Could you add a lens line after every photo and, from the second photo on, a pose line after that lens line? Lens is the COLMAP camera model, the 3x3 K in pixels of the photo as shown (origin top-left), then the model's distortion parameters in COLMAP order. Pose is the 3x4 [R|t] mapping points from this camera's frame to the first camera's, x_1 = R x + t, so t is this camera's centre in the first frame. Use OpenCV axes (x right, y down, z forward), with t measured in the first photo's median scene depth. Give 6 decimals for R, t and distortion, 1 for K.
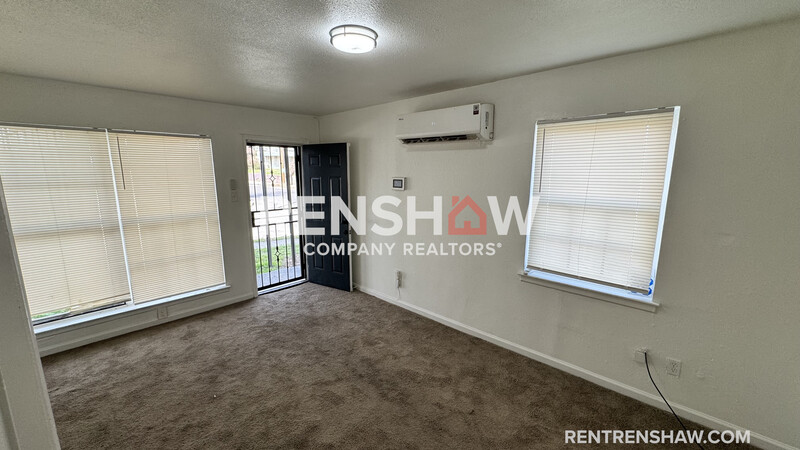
lens RADIAL K [[318.4, 0, 398.6], [0, 318.4, 226.9], [0, 0, 1]] dist [-0.000251, 0.000038]
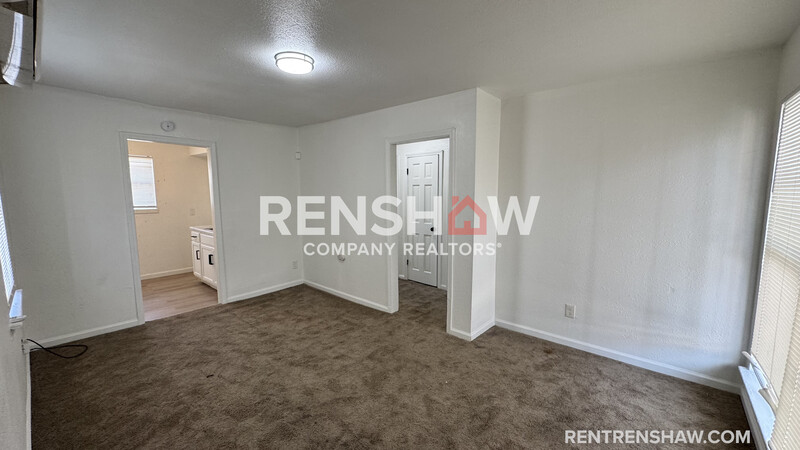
lens RADIAL K [[318.4, 0, 402.7], [0, 318.4, 221.3], [0, 0, 1]] dist [-0.000251, 0.000038]
pose [[-0.998758, -0.002652, -0.049753, -0.262622], [-0.015728, 0.964302, 0.264336, -0.177308], [0.047276, 0.264791, -0.963146, 1.297781]]
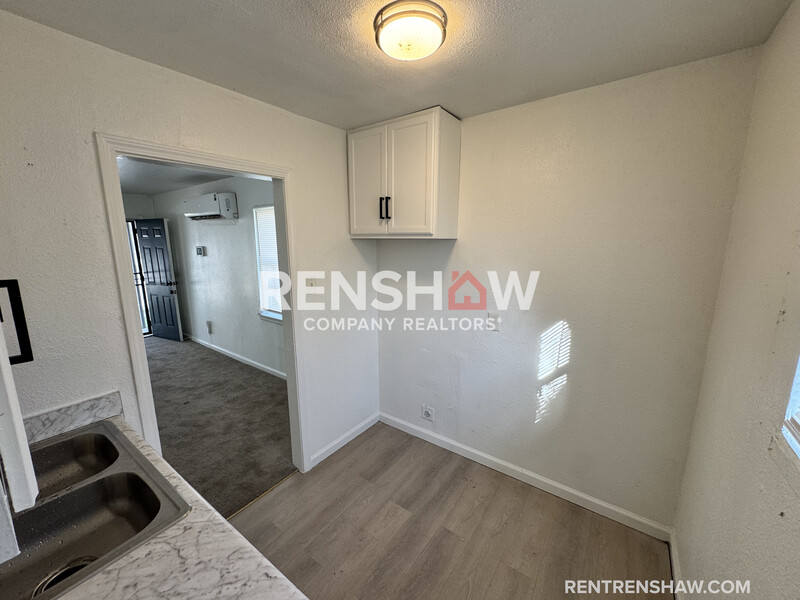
lens RADIAL K [[318.5, 0, 400.9], [0, 318.5, 301.4], [0, 0, 1]] dist [-0.001322, -0.000052]
pose [[0.992499, -0.026933, 0.119245, 0.693648], [0.025312, 0.999566, 0.015089, 0.071125], [-0.119600, -0.011957, 0.992750, -0.390887]]
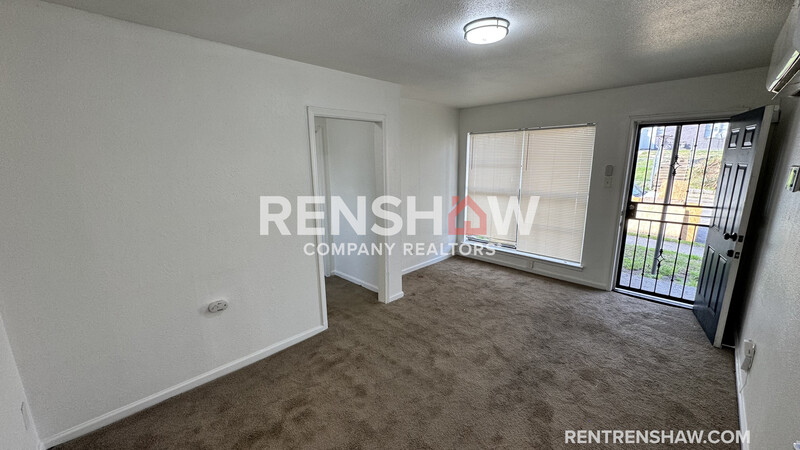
lens RADIAL K [[318.4, 0, 406.6], [0, 318.4, 227.4], [0, 0, 1]] dist [-0.000251, 0.000038]
pose [[-0.008933, 0.202163, -0.979311, 0.554524], [-0.170233, 0.964747, 0.200709, -0.061053], [0.985363, 0.168504, 0.025797, 0.441827]]
